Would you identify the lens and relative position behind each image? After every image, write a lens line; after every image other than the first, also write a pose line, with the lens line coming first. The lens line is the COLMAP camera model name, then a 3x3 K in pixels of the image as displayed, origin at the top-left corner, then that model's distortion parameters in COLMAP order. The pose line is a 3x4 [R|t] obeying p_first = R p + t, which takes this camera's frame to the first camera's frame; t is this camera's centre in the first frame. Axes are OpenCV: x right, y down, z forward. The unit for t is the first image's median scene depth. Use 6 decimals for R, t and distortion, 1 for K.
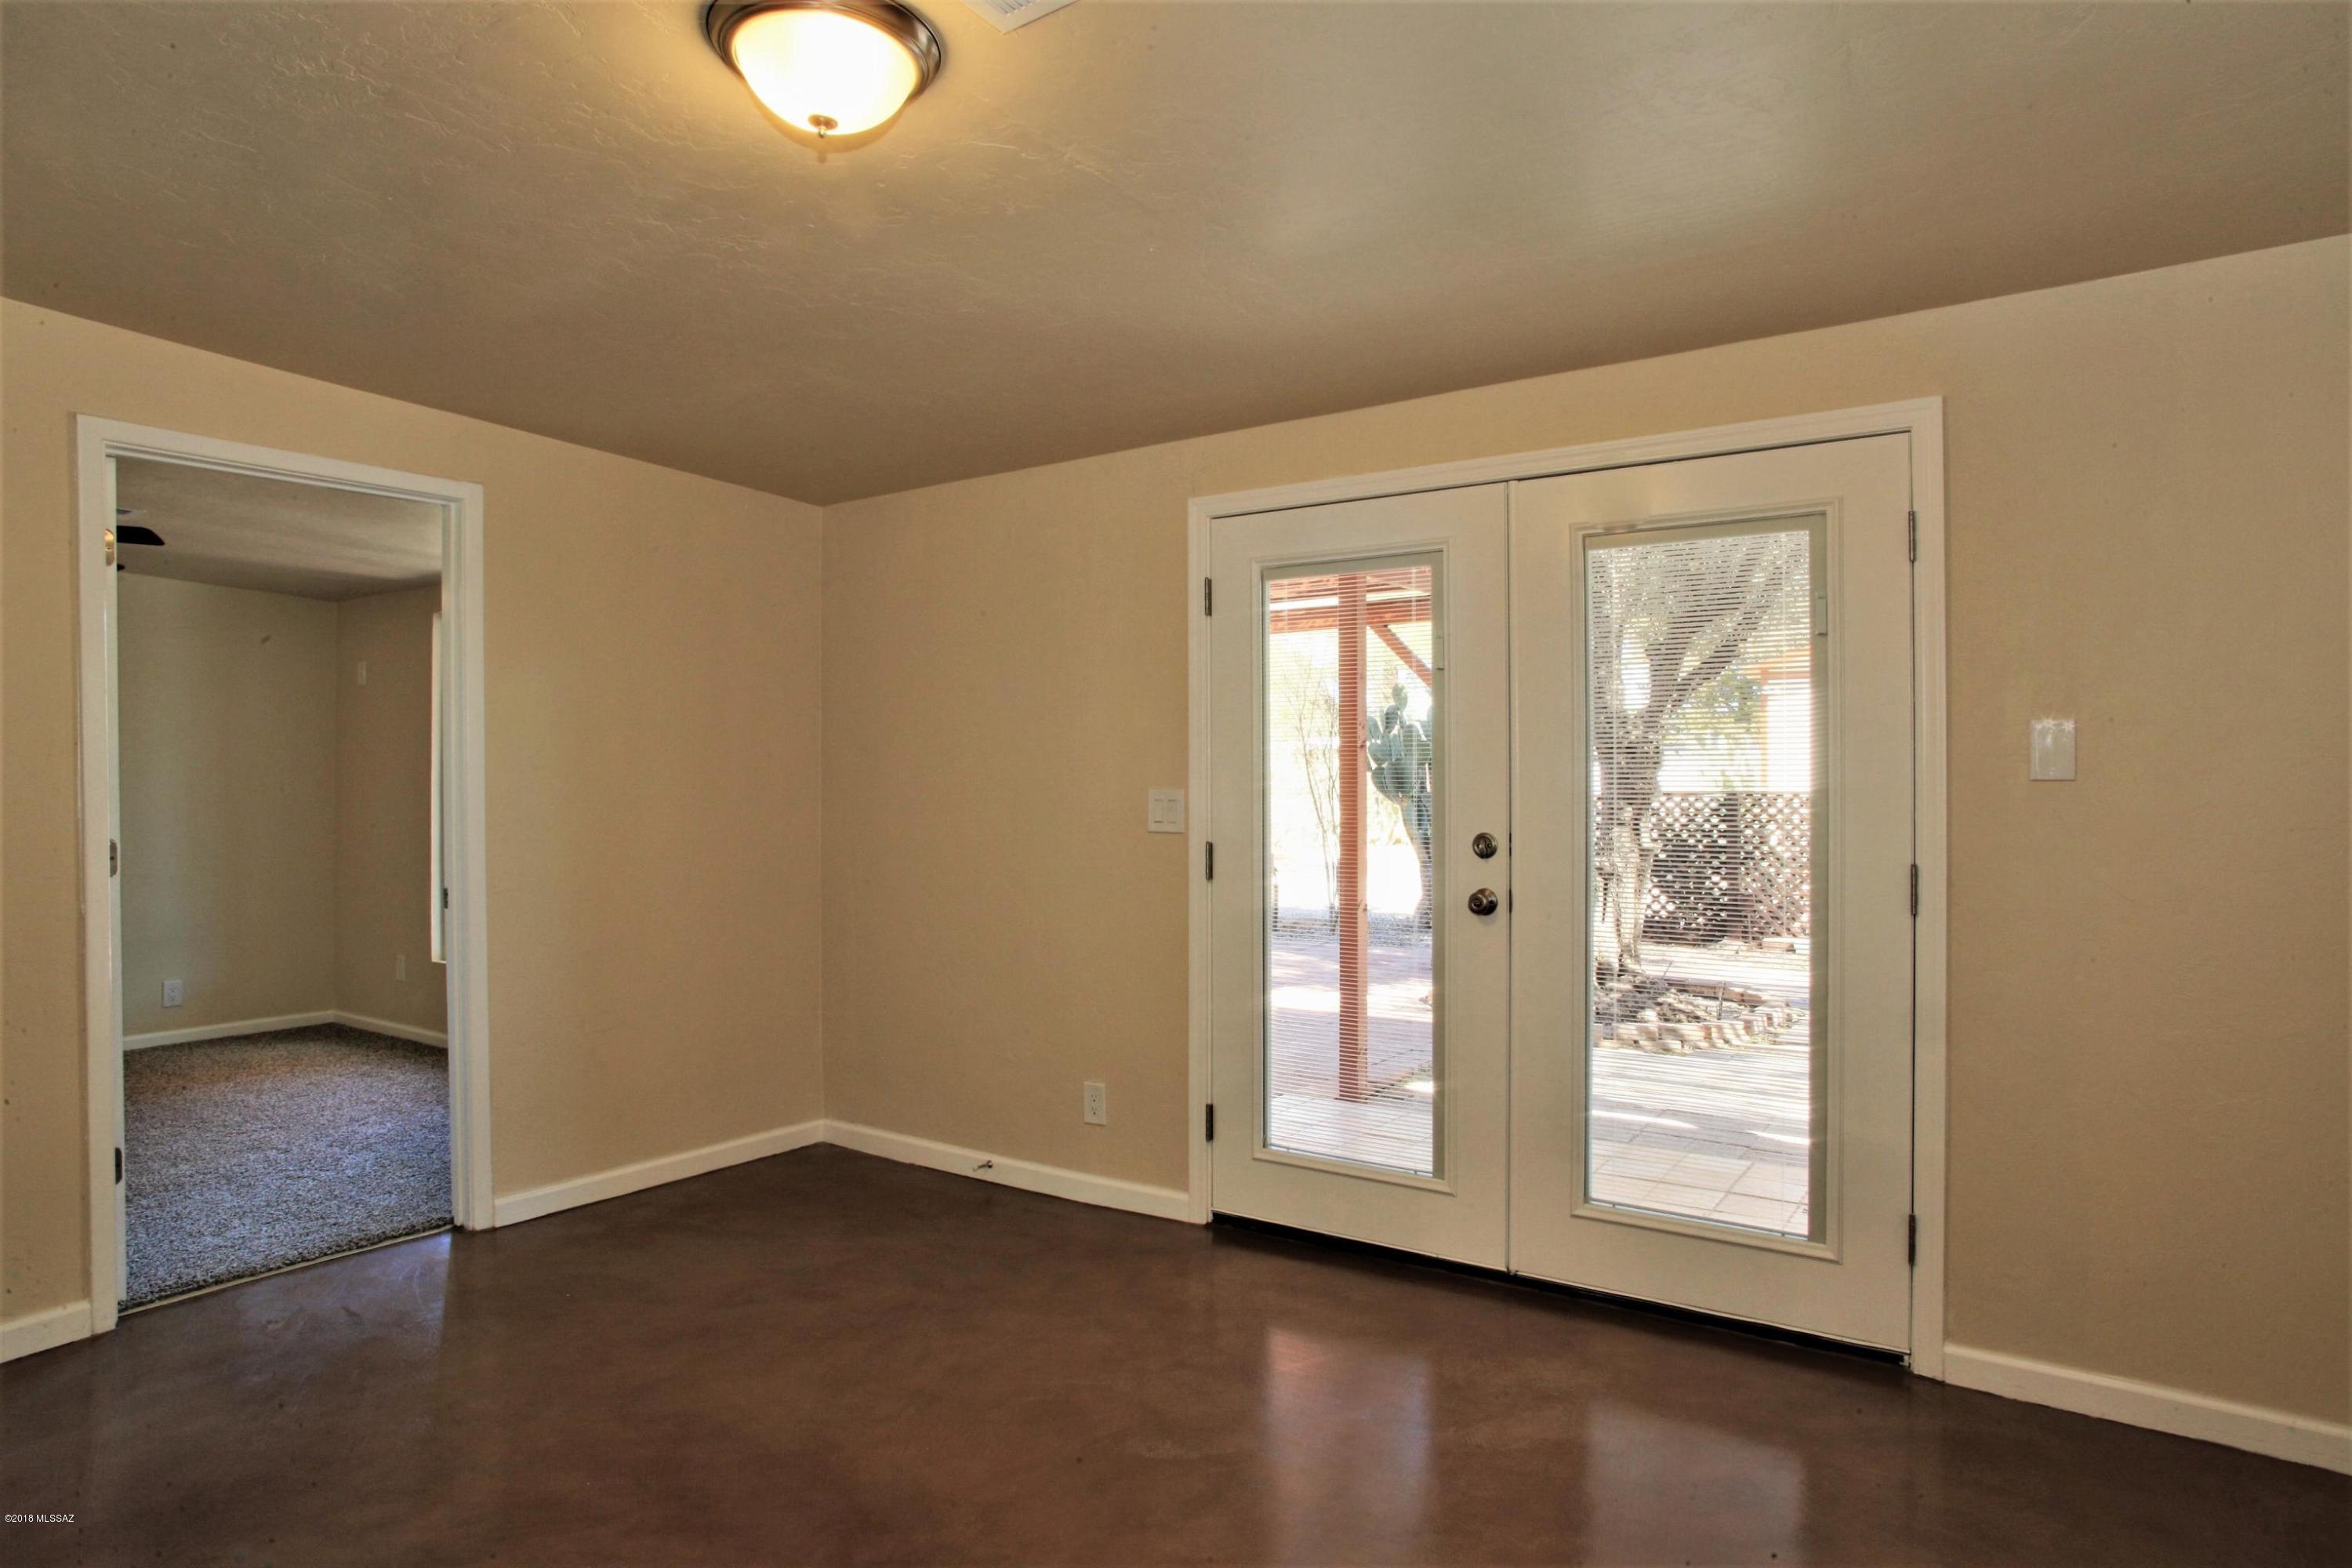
lens RADIAL K [[1347.8, 0, 1180.6], [0, 1347.8, 784.8], [0, 0, 1]] dist [-0.060307, 0.031952]
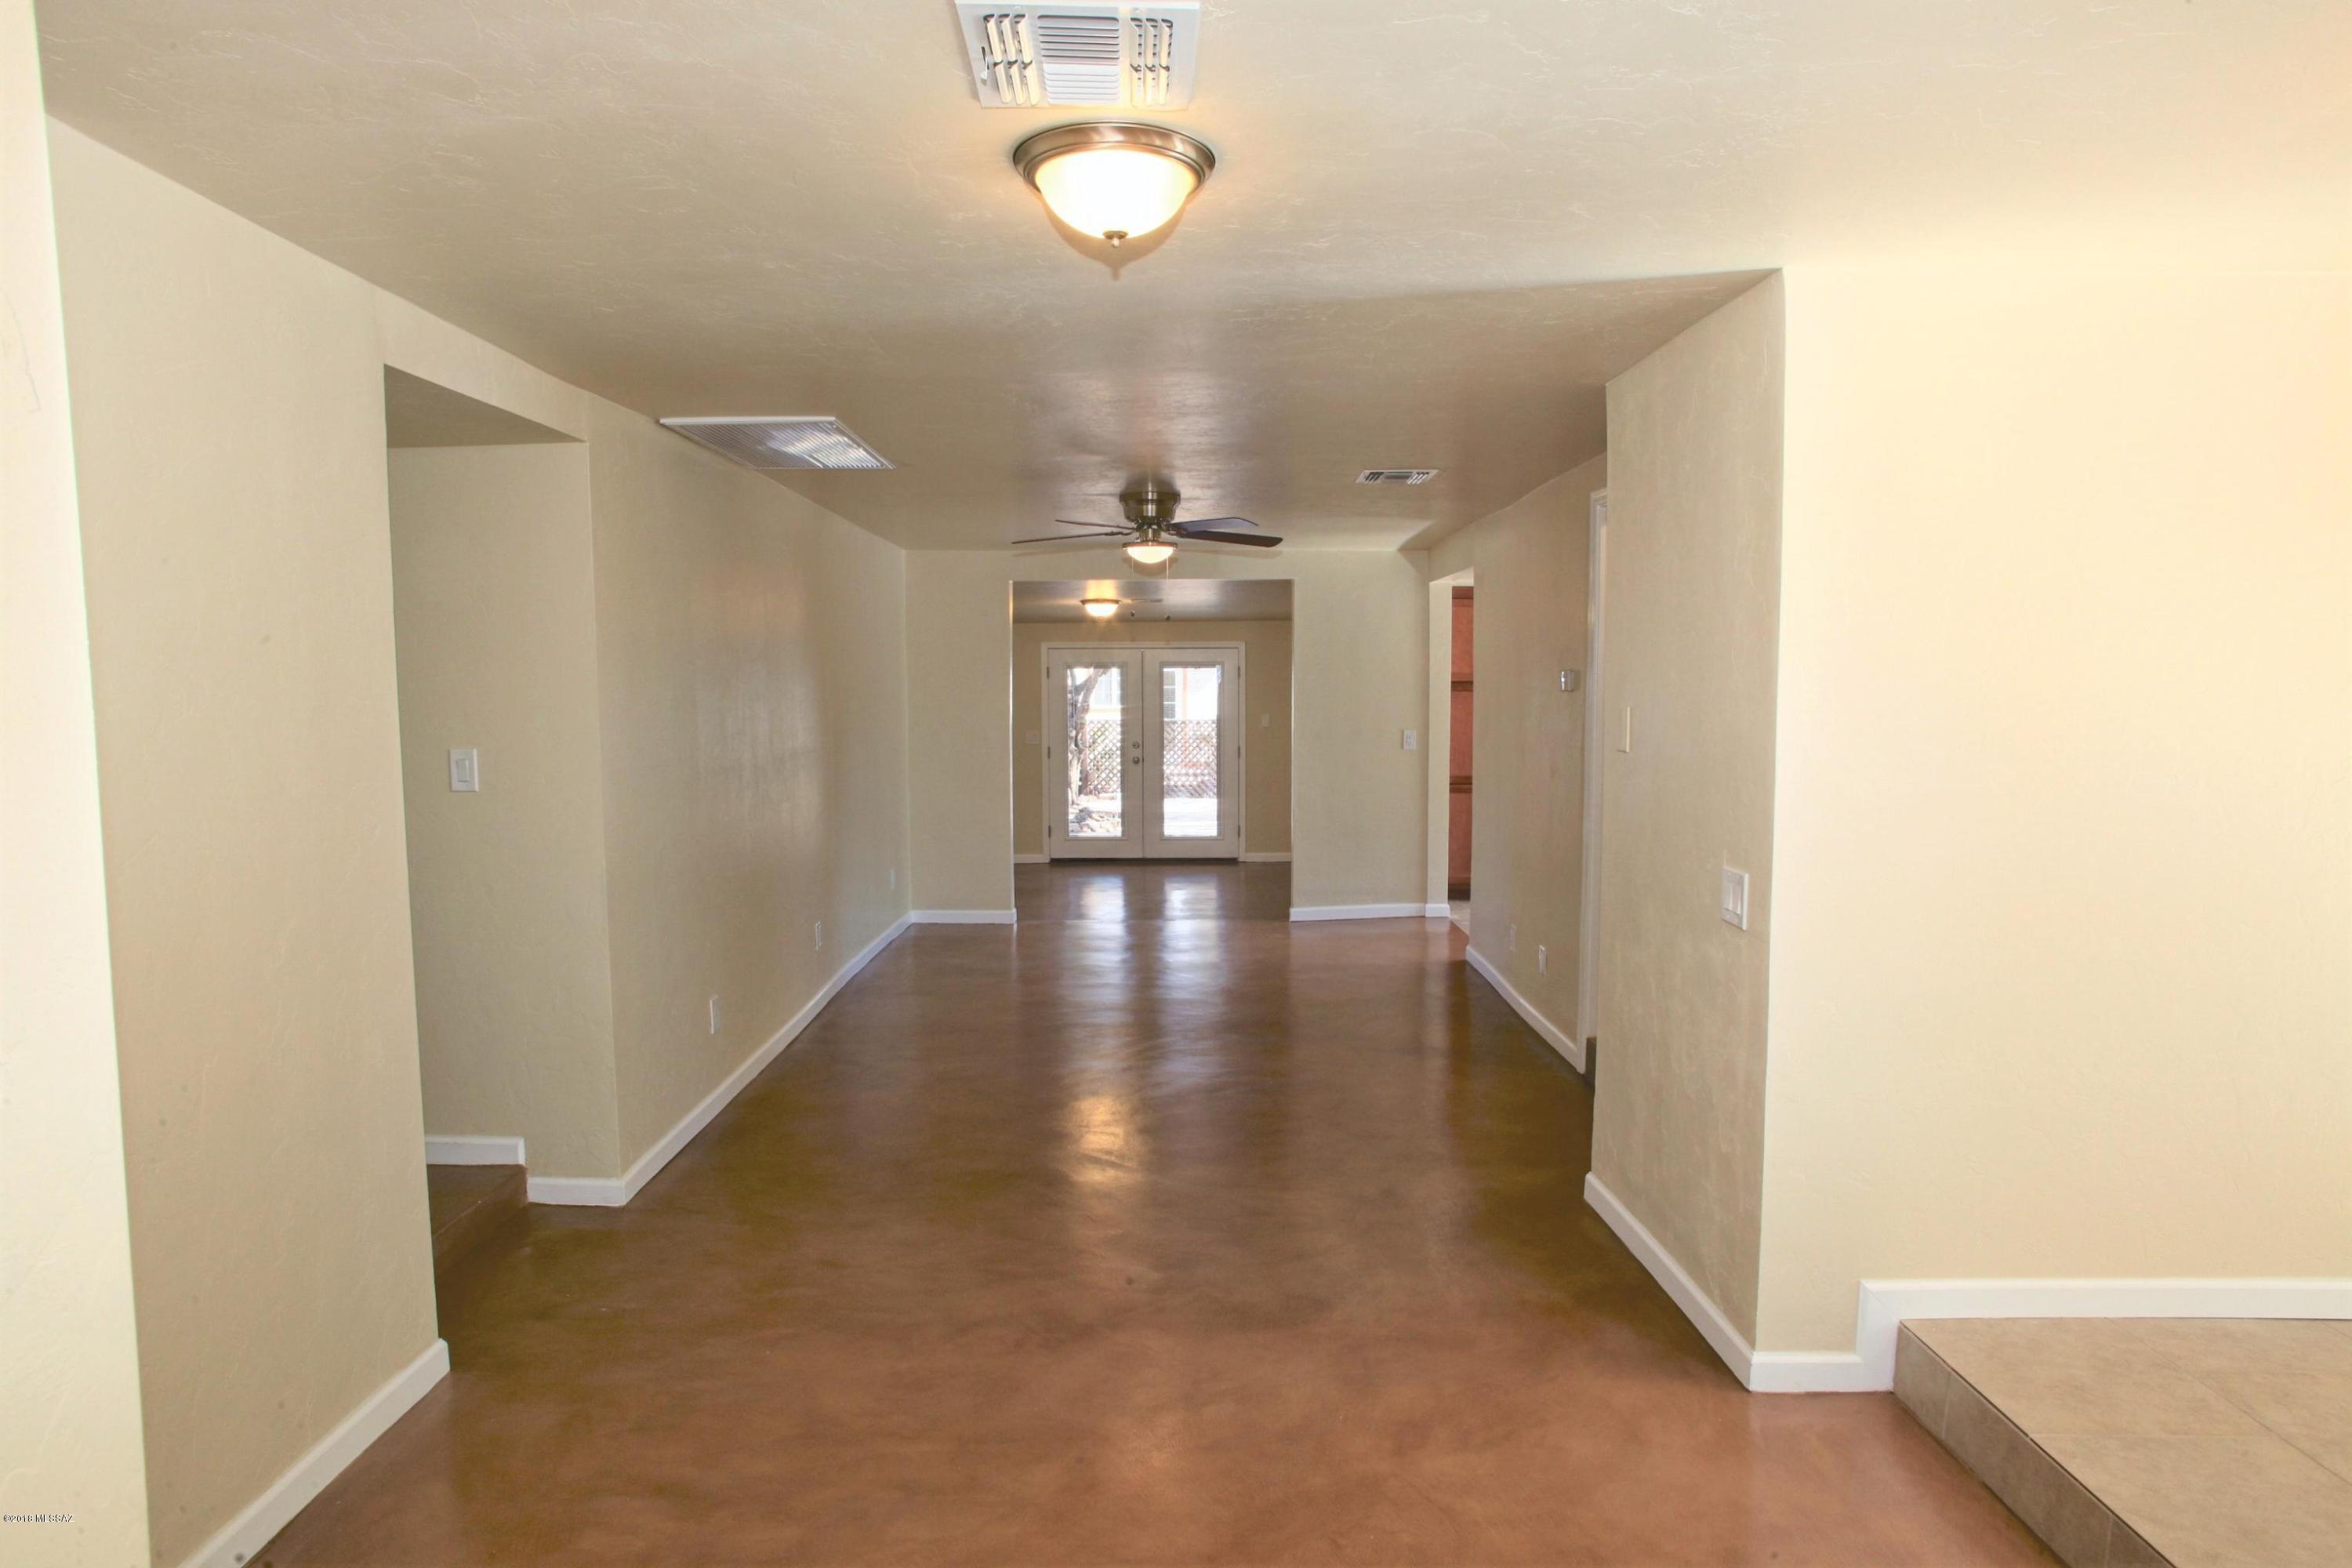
lens RADIAL K [[1347.8, 0, 1174.6], [0, 1347.8, 788.0], [0, 0, 1]] dist [-0.060307, 0.031952]
pose [[0.827157, -0.042759, 0.560343, -1.809693], [0.004628, 0.997586, 0.069293, -0.096715], [-0.561953, -0.054723, 0.825357, -2.187565]]
